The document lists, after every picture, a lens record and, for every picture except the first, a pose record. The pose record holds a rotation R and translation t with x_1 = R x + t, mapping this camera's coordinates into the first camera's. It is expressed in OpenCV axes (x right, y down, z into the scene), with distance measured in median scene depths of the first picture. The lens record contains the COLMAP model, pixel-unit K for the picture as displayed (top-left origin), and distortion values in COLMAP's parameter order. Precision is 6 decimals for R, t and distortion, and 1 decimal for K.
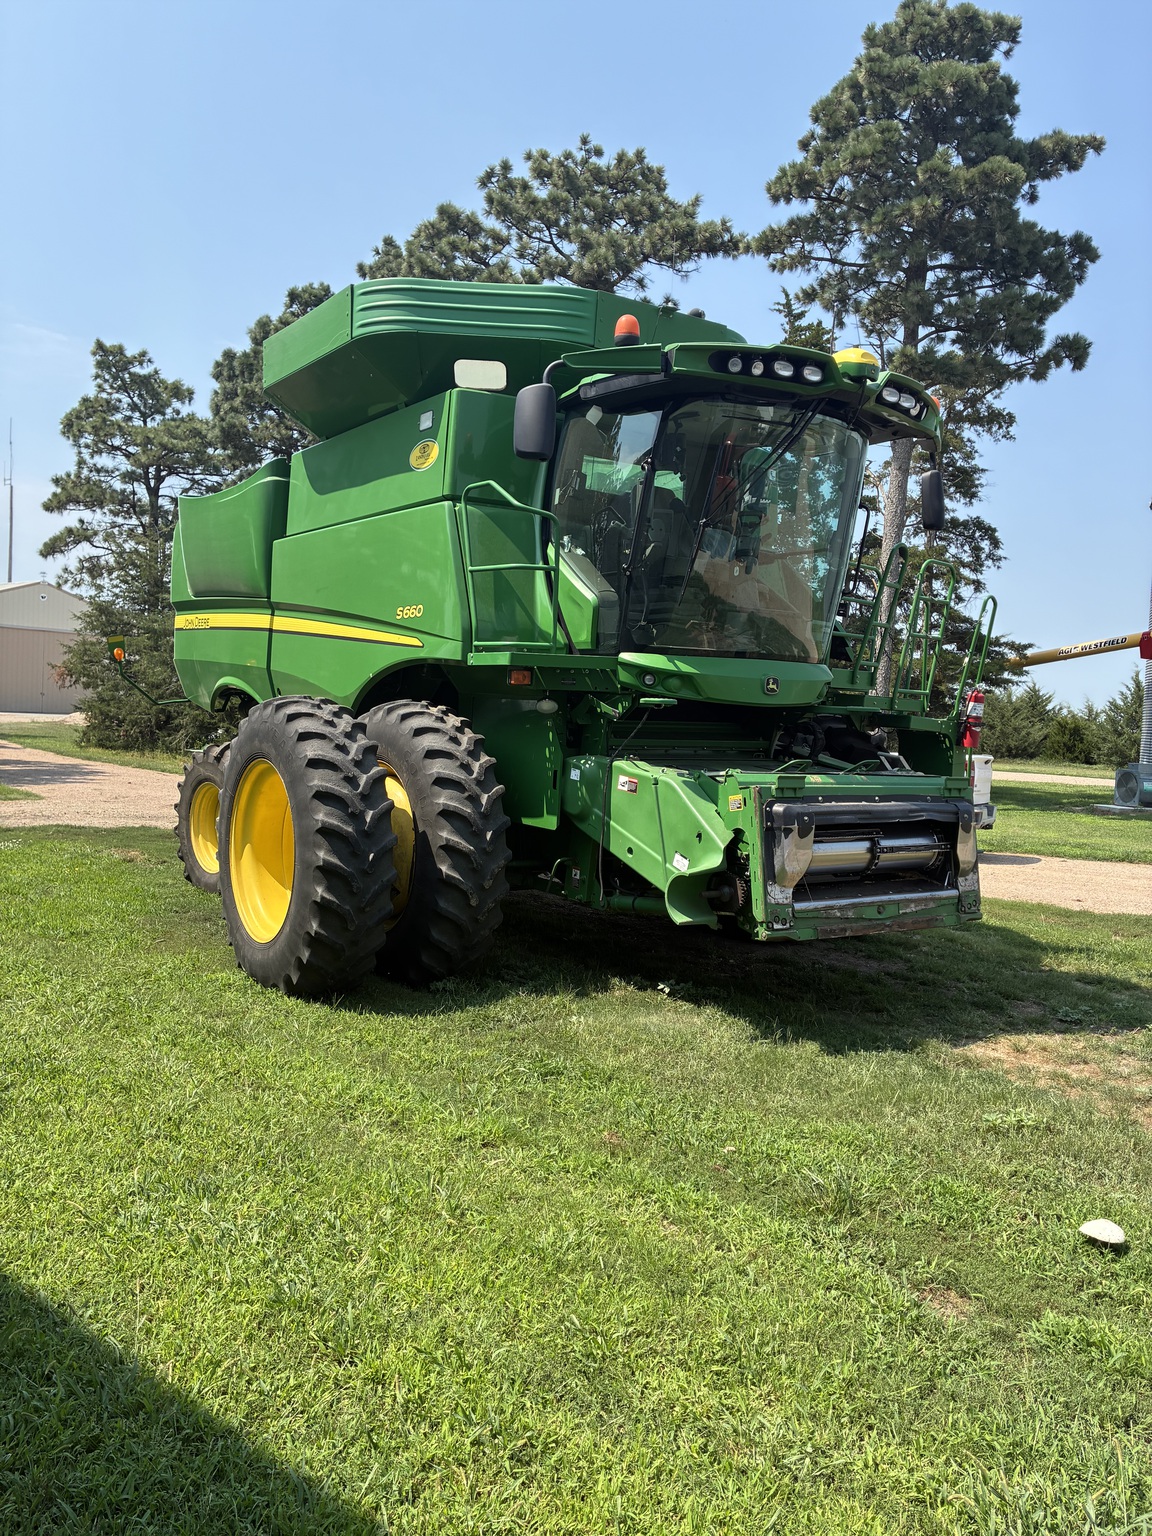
lens RADIAL K [[1171.3, 0, 580.0], [0, 1171.3, 760.8], [0, 0, 1]] dist [0.085173, -0.109208]
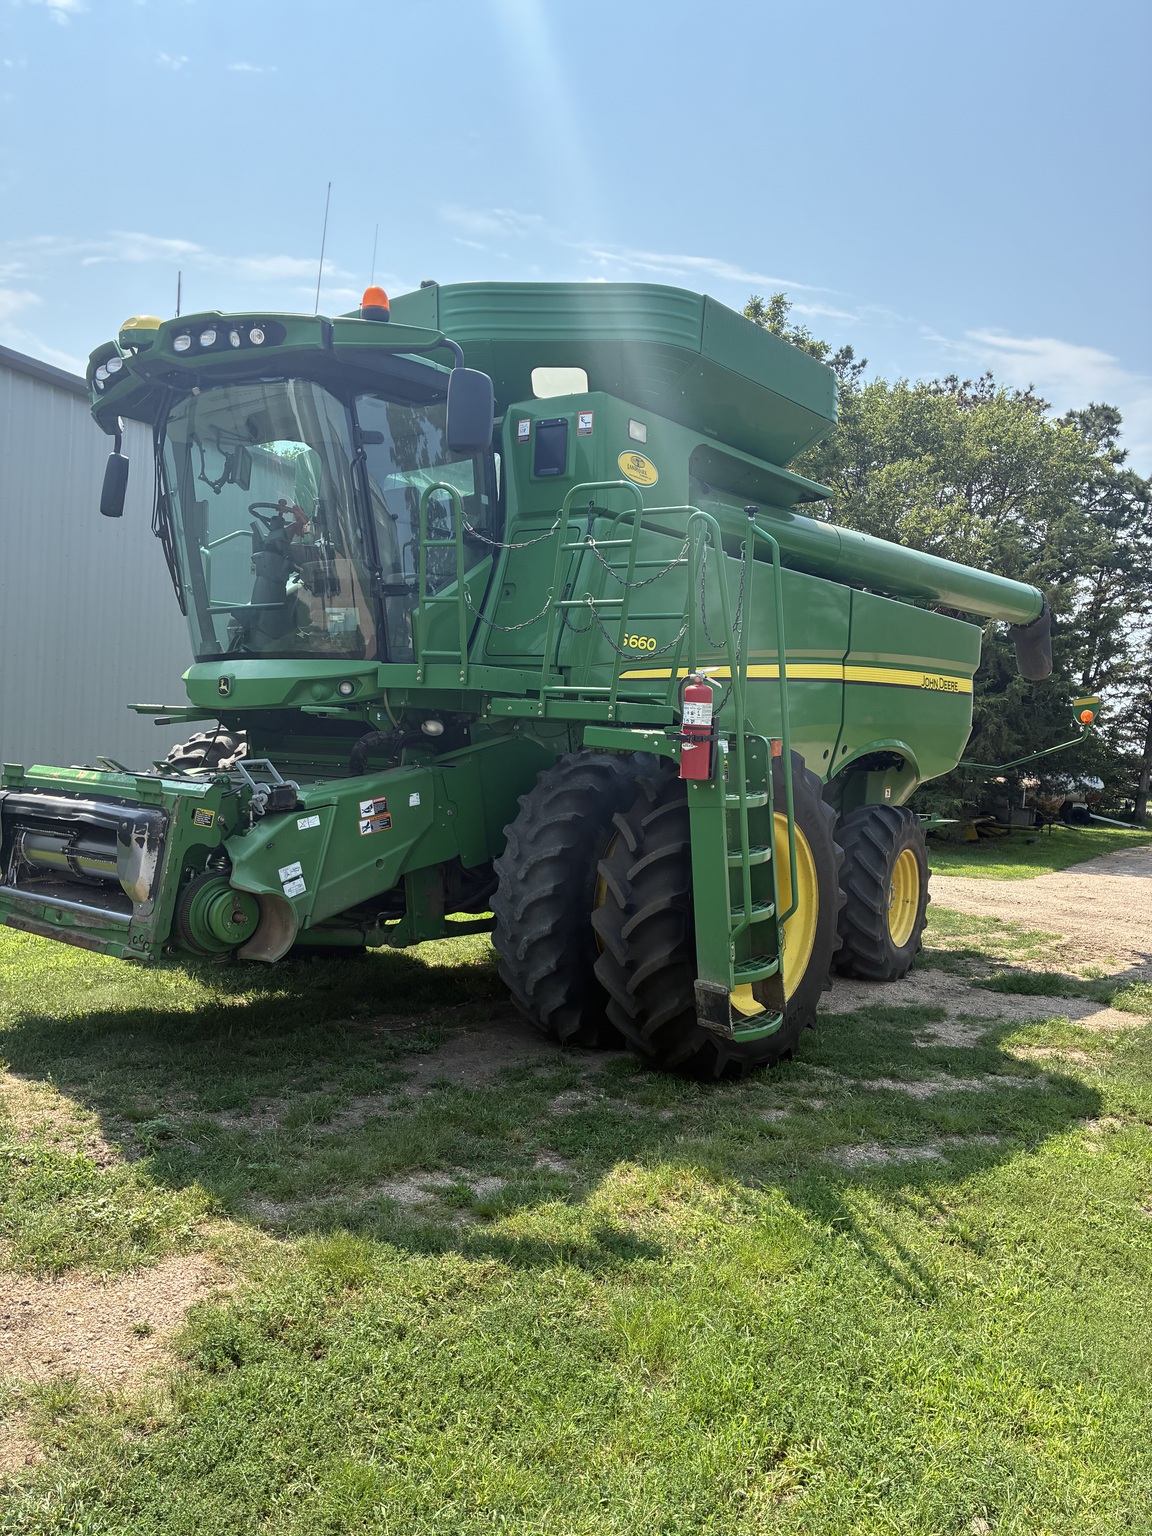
lens RADIAL K [[1171.3, 0, 580.0], [0, 1171.3, 760.8], [0, 0, 1]] dist [0.085173, -0.109208]
pose [[0.273683, -0.014739, -0.961707, 1.109687], [-0.079047, 0.996155, -0.037762, 0.008072], [0.958566, 0.086355, 0.271466, 1.003611]]
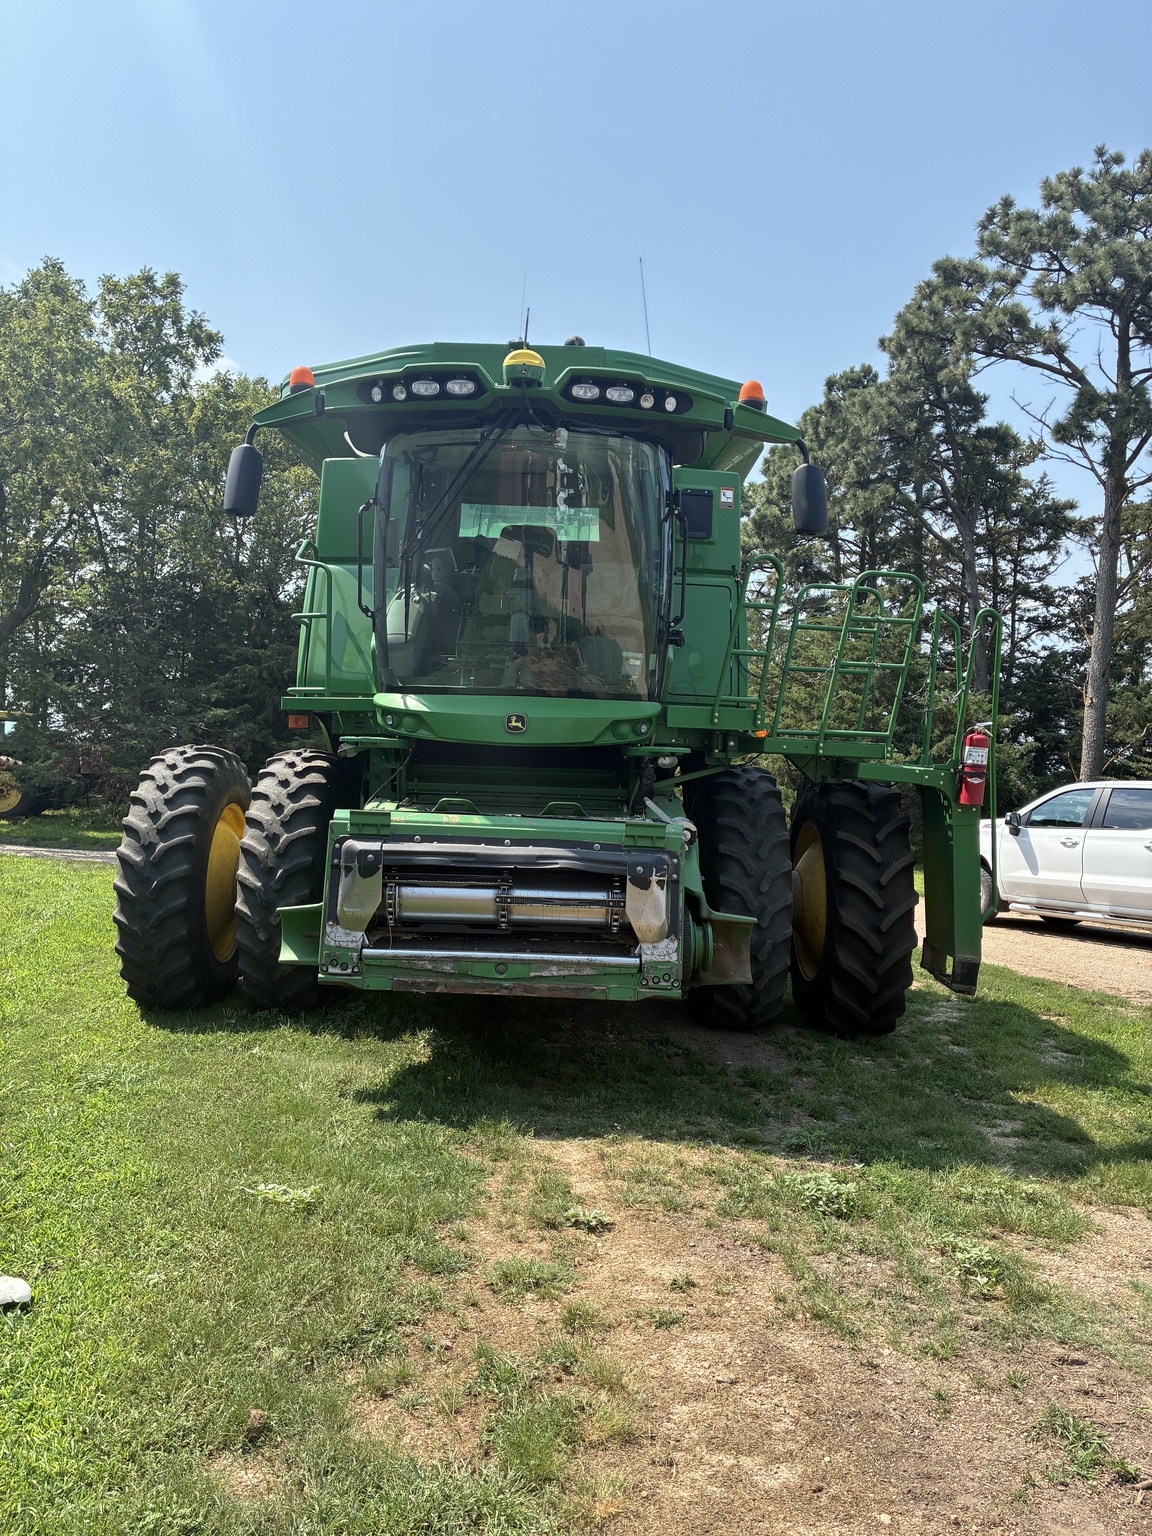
lens RADIAL K [[1193.4, 0, 576.0], [0, 1193.4, 768.0], [0, 0, 1]] dist [0.036635, -0.005947]
pose [[0.831255, -0.009745, -0.555806, 0.704683], [-0.029291, 0.997689, -0.061301, 0.026742], [0.555119, 0.067237, 0.829049, 0.249750]]
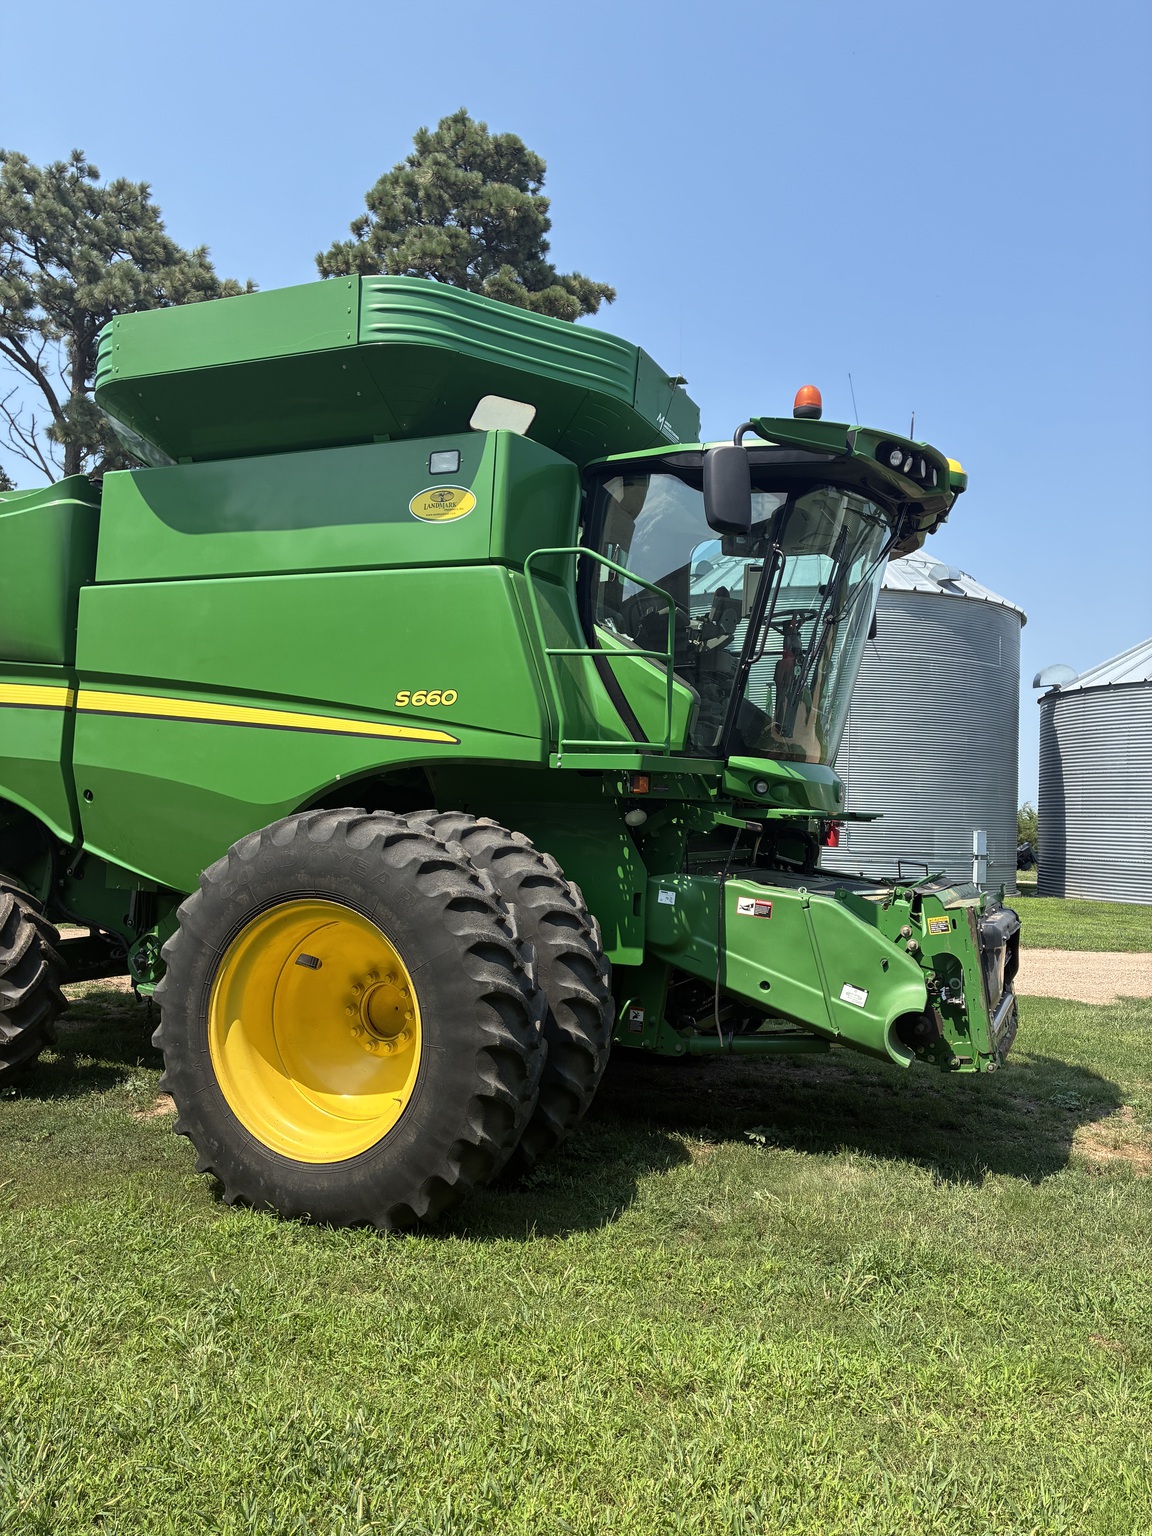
lens RADIAL K [[1159.5, 0, 610.5], [0, 1159.5, 772.1], [0, 0, 1]] dist [0.040910, -0.006411]
pose [[0.853307, 0.005138, 0.521384, -0.467590], [0.025251, 0.998371, -0.051164, -0.036403], [-0.520798, 0.056824, 0.851787, 0.293923]]
